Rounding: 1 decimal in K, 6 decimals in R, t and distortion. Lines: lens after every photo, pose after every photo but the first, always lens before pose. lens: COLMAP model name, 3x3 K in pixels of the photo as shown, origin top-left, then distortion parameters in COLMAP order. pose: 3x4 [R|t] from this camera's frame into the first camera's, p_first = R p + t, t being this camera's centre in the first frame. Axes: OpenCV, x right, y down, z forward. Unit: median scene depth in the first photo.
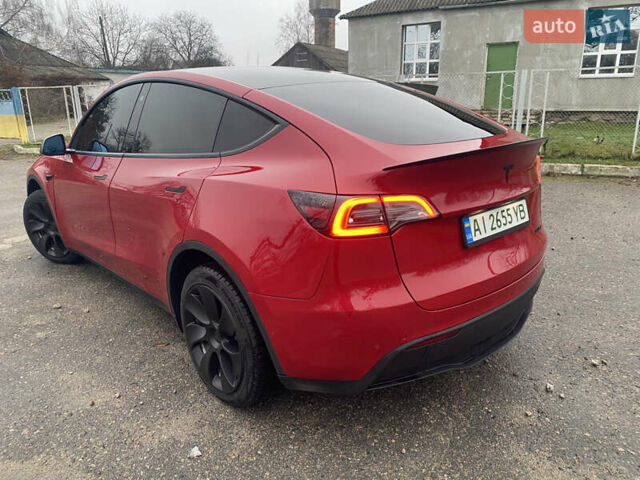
lens RADIAL K [[489.3, 0, 310.3], [0, 489.3, 241.7], [0, 0, 1]] dist [-0.000174, 0.003594]
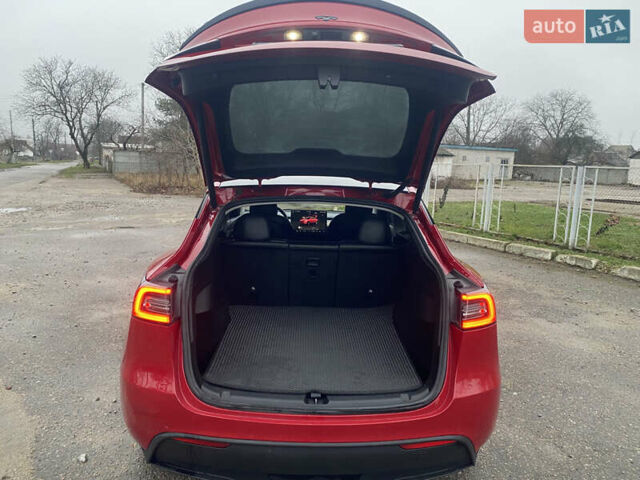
lens RADIAL K [[485.0, 0, 314.8], [0, 485.0, 239.6], [0, 0, 1]] dist [0.009595, 0.004102]
pose [[0.763368, 0.145183, -0.629437, 0.225979], [-0.235200, 0.969999, -0.061511, -0.045098], [0.601623, 0.194999, 0.774613, 0.062719]]
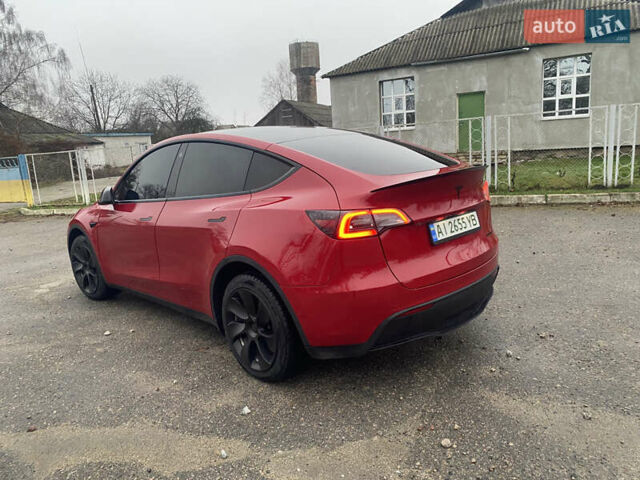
lens RADIAL K [[488.9, 0, 320.3], [0, 488.9, 237.9], [0, 0, 1]] dist [0.002956, -0.004503]
pose [[0.997557, -0.057623, 0.039489, -0.013940], [0.061553, 0.992368, -0.106853, 0.028179], [-0.033030, 0.109023, 0.993490, -0.089511]]
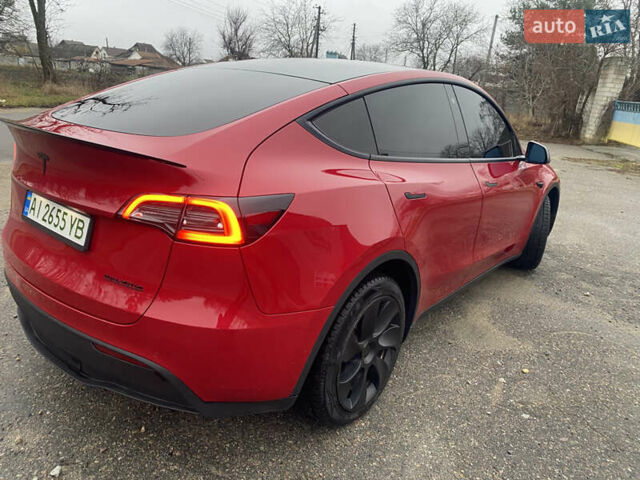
lens RADIAL K [[482.8, 0, 321.3], [0, 482.8, 237.5], [0, 0, 1]] dist [0.013874, -0.003279]
pose [[0.180125, 0.334633, -0.924973, 0.315336], [-0.373526, 0.893186, 0.250394, -0.099704], [0.909963, 0.300399, 0.285879, 0.294257]]
